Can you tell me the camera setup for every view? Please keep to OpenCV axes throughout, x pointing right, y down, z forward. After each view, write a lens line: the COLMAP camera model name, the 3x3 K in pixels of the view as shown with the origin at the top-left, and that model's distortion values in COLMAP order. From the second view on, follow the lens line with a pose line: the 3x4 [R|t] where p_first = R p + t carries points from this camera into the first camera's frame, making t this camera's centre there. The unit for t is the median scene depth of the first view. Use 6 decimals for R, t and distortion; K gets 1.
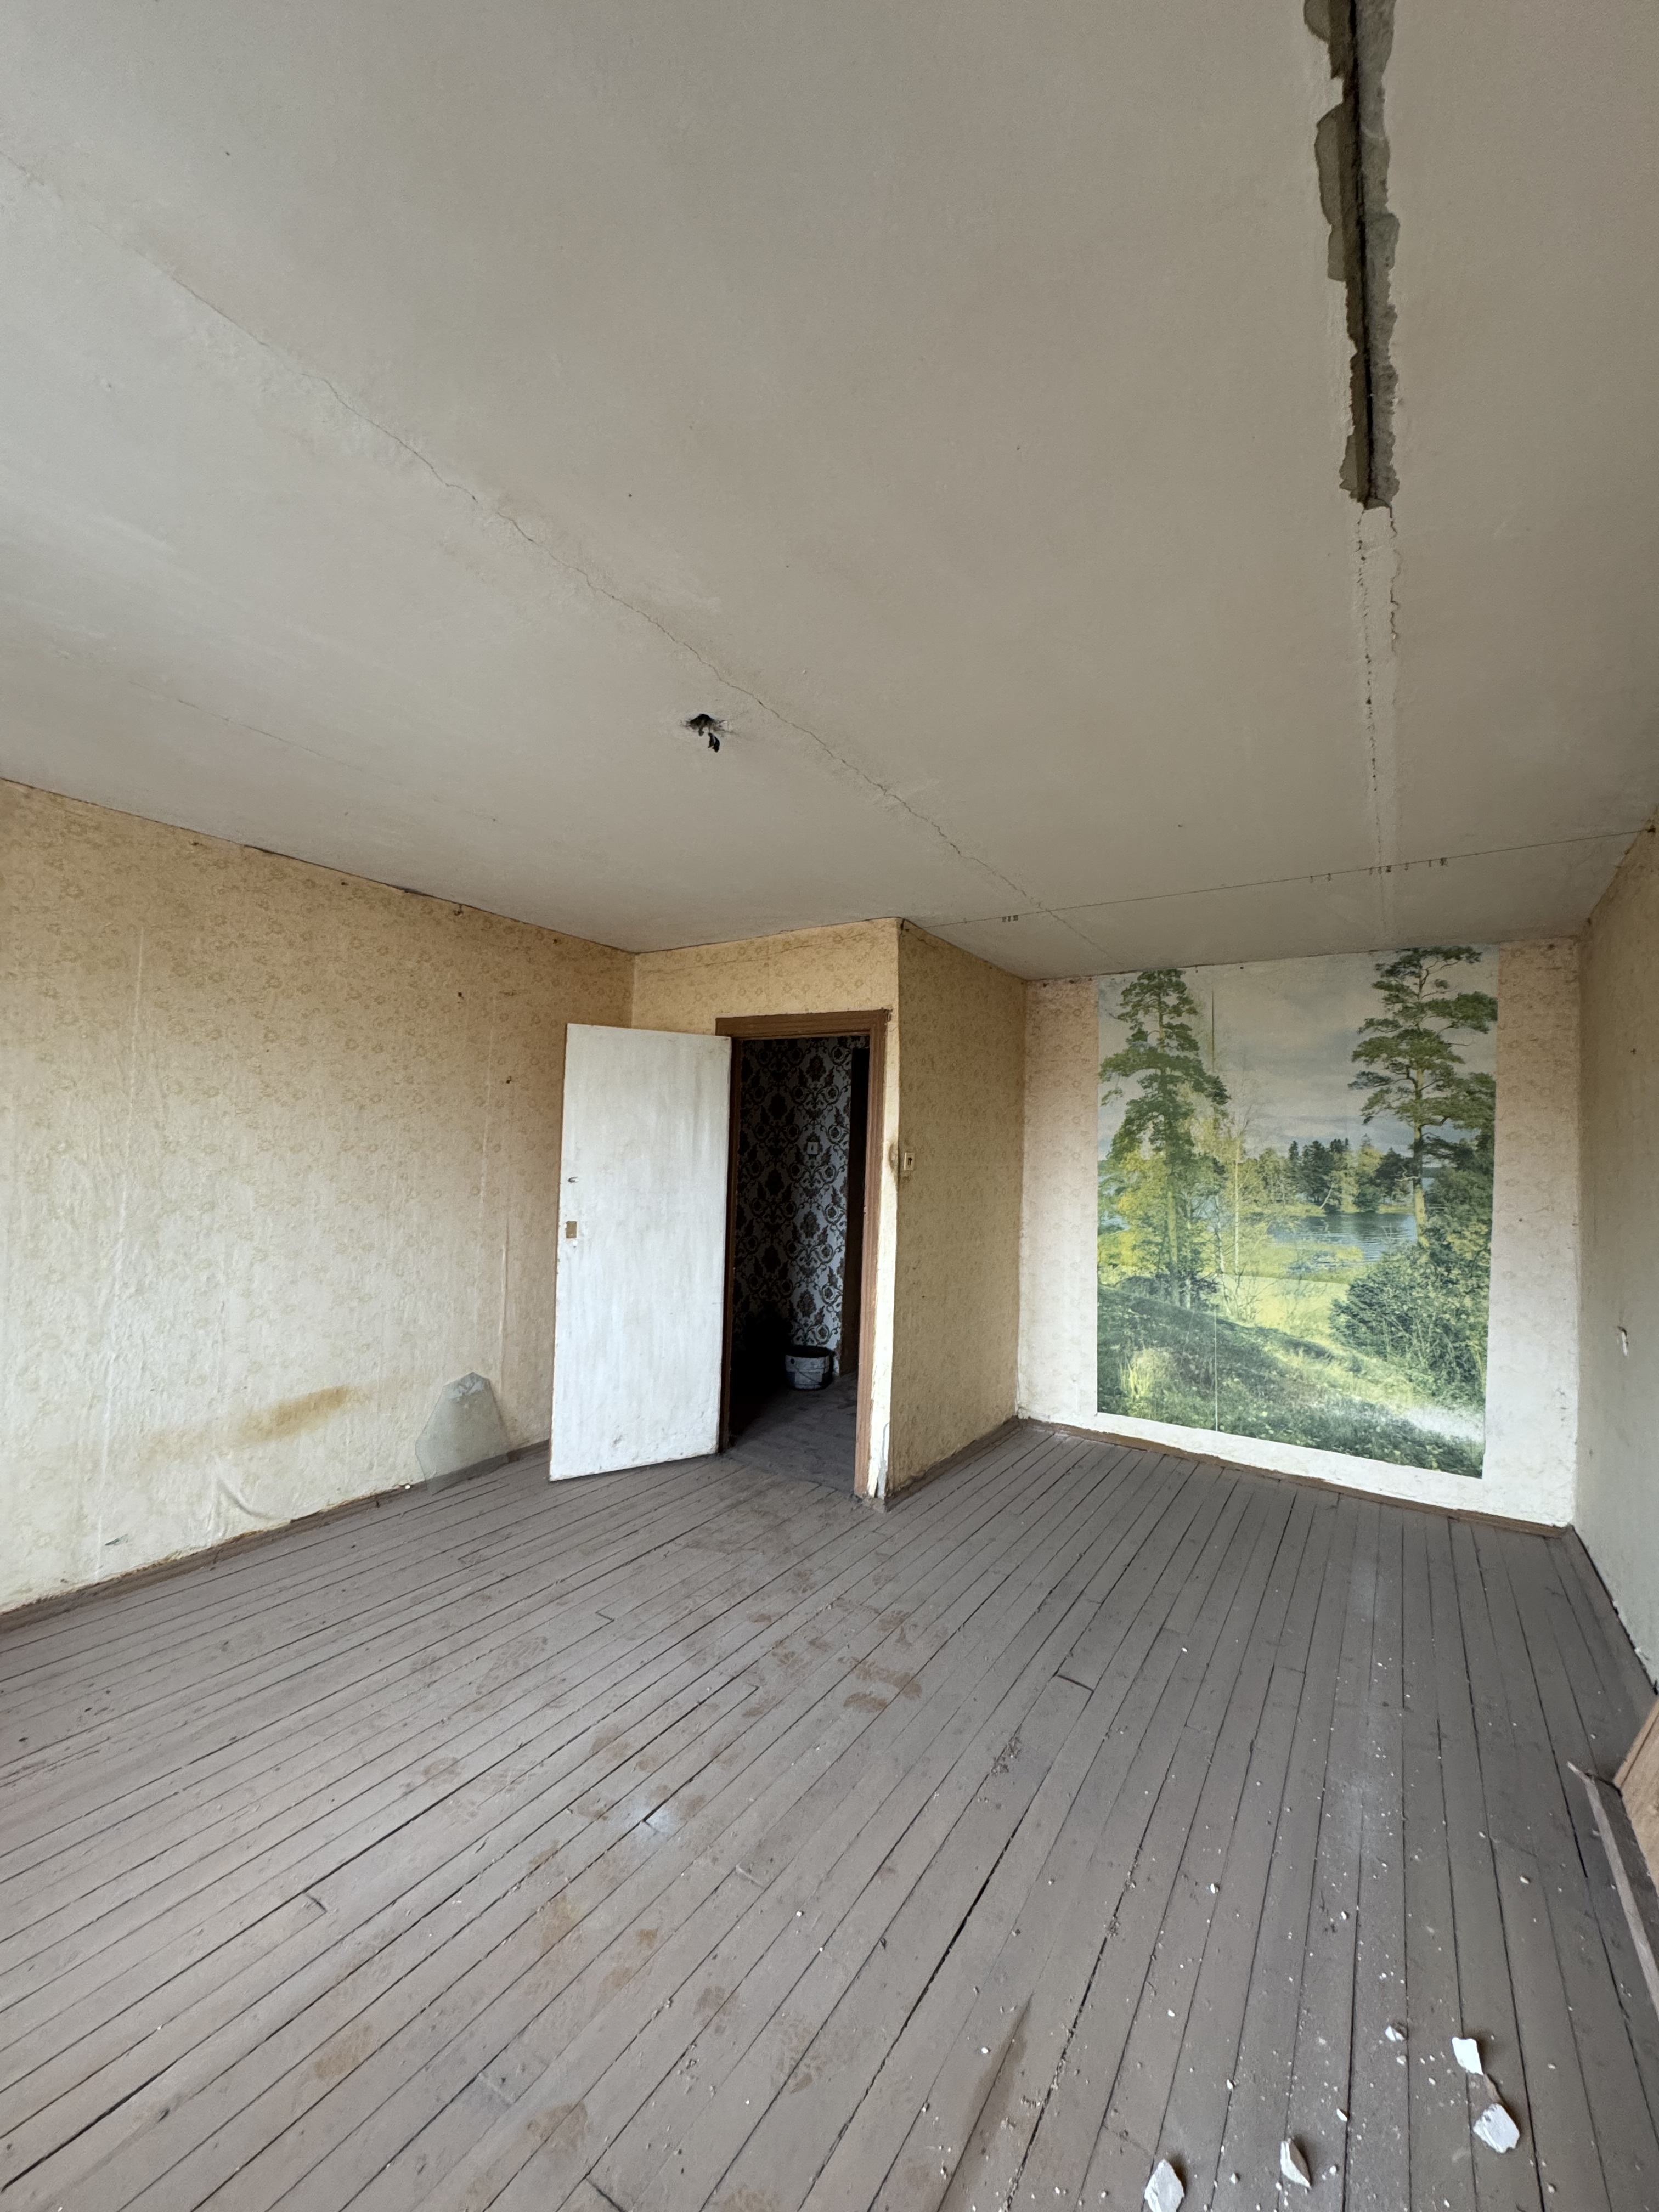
lens RADIAL K [[879.5, 0, 832.2], [0, 879.5, 1097.1], [0, 0, 1]] dist [-0.003451, 0.000806]
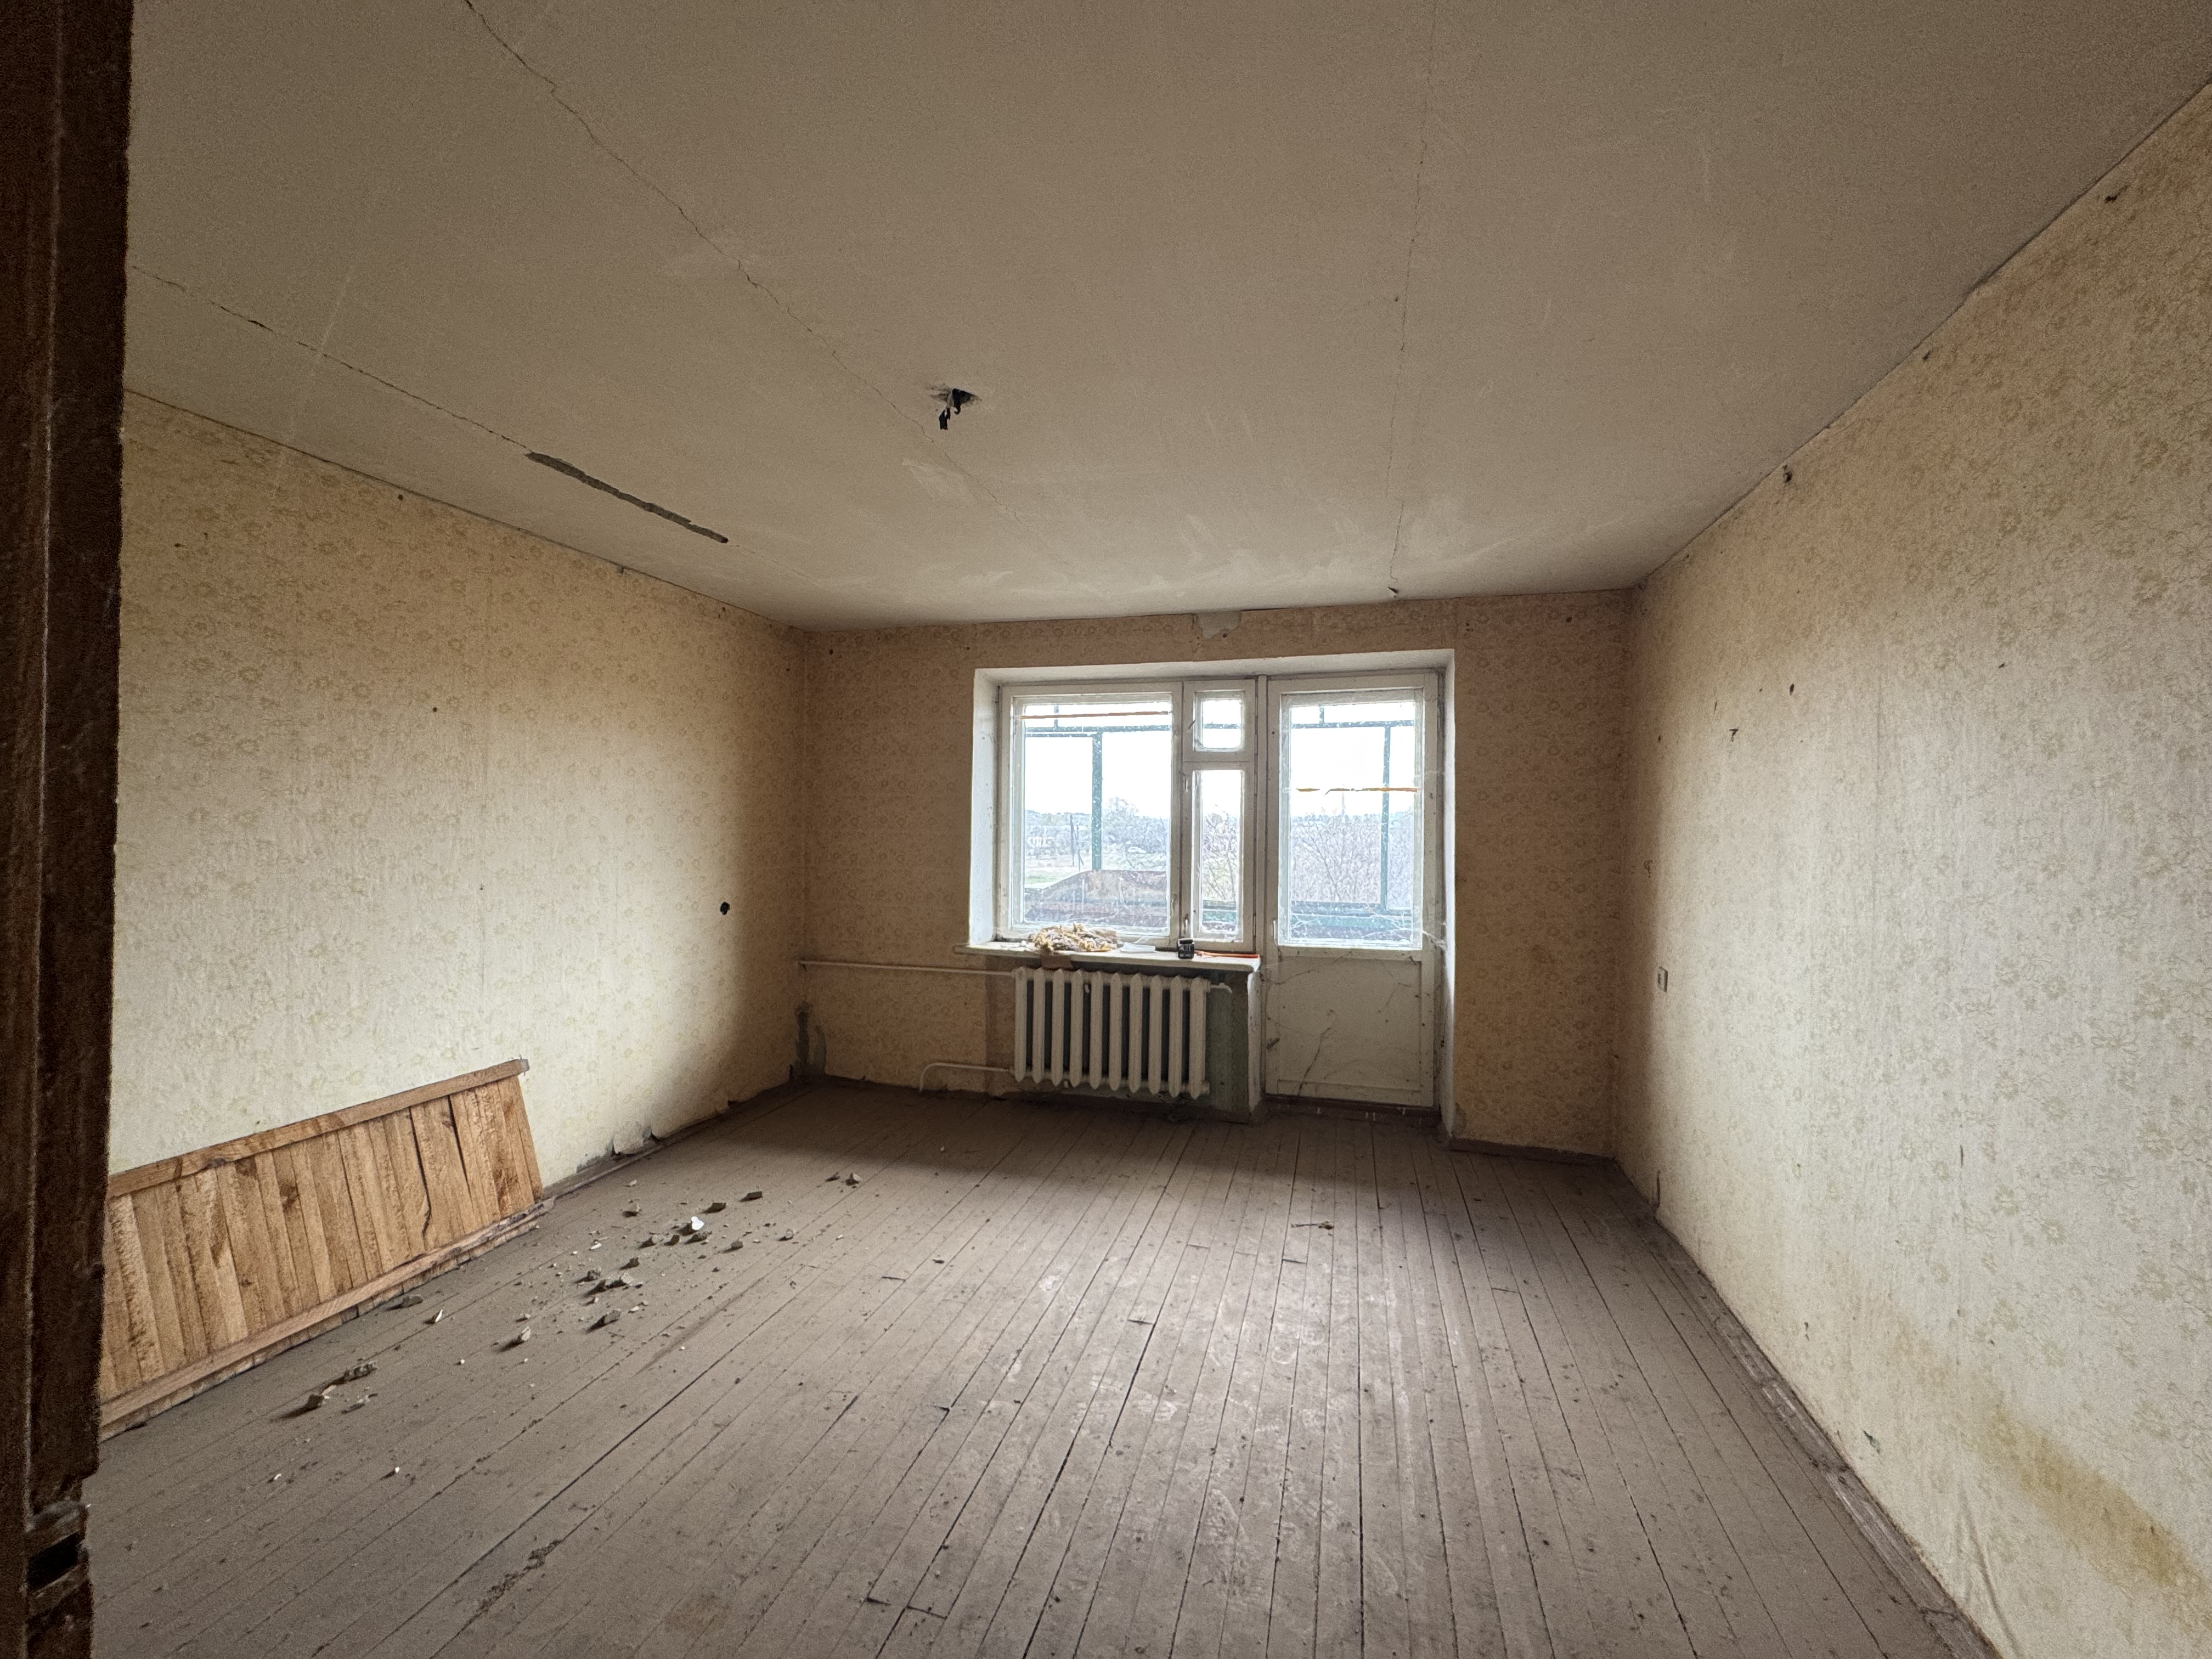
lens RADIAL K [[879.5, 0, 1109.7], [0, 879.5, 817.9], [0, 0, 1]] dist [-0.003451, 0.000806]
pose [[-0.954962, -0.052235, -0.292094, -0.023936], [-0.034333, 0.997223, -0.066089, 0.064223], [0.294735, -0.053084, -0.954104, 1.037741]]
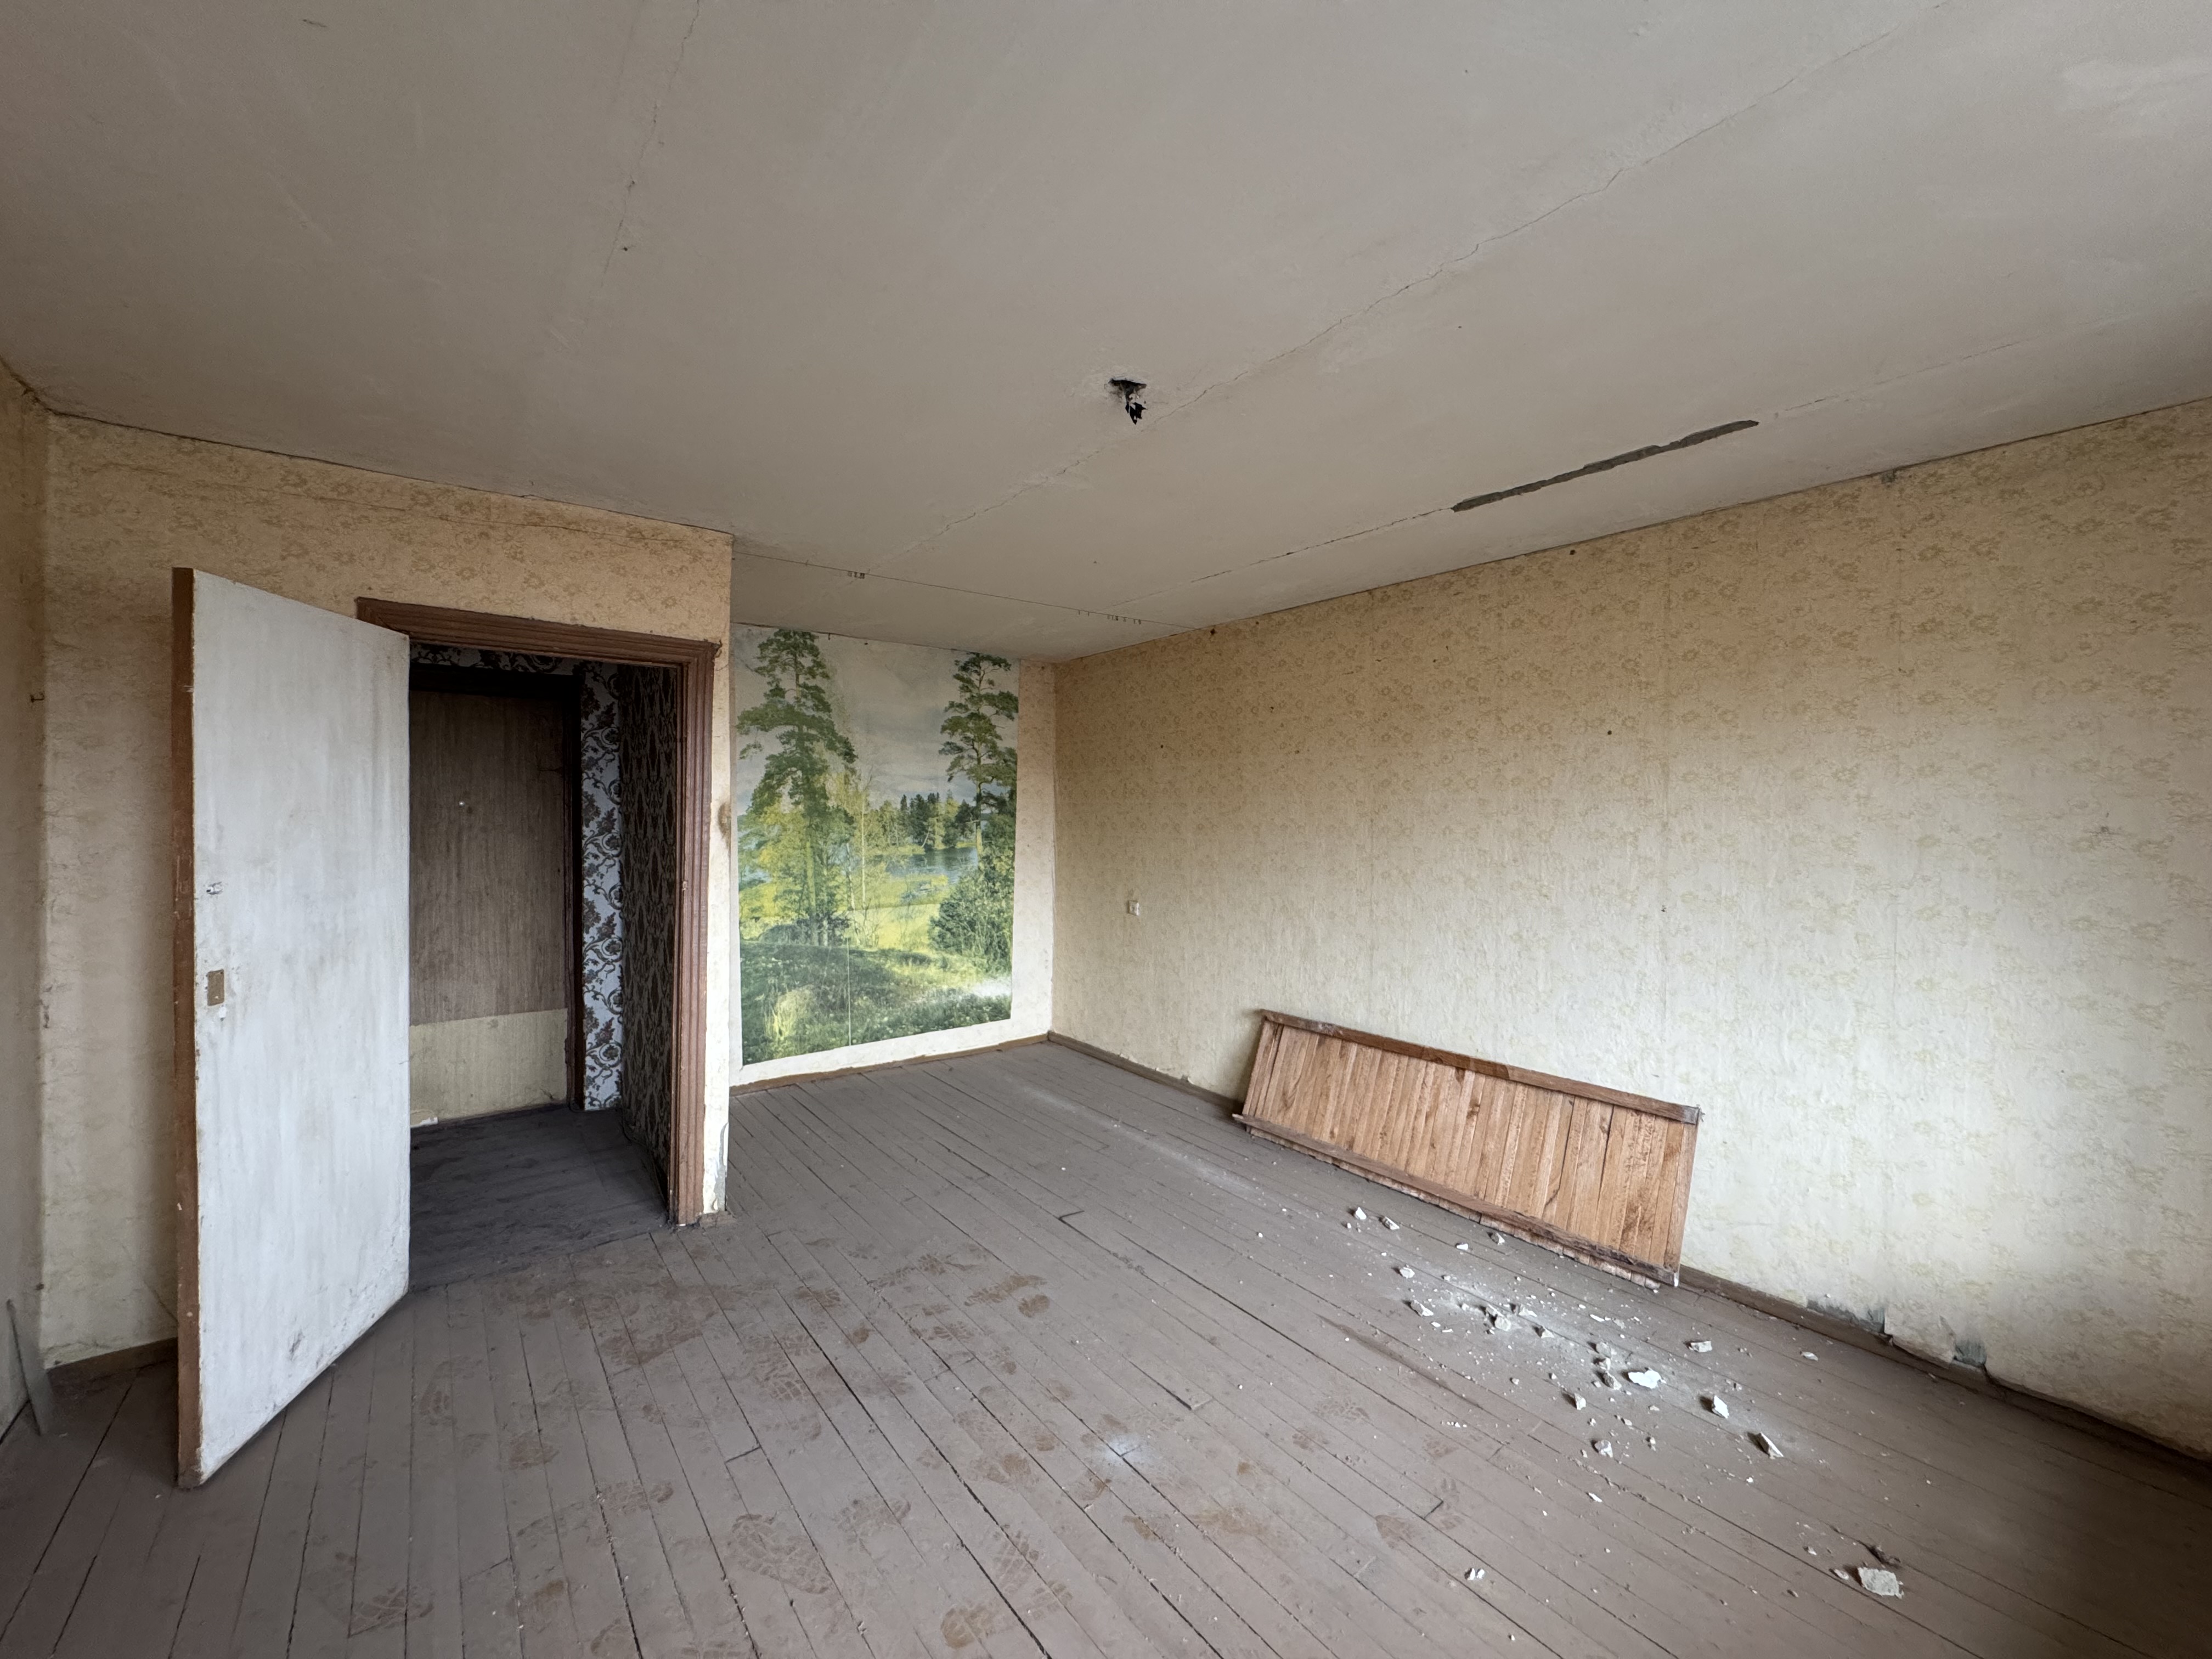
lens RADIAL K [[879.5, 0, 1105.6], [0, 879.5, 820.0], [0, 0, 1]] dist [-0.003451, 0.000806]
pose [[0.333987, -0.036950, 0.941853, -0.568023], [-0.050491, 0.997095, 0.057022, 0.000928], [-0.941224, -0.066600, 0.331152, 0.343399]]
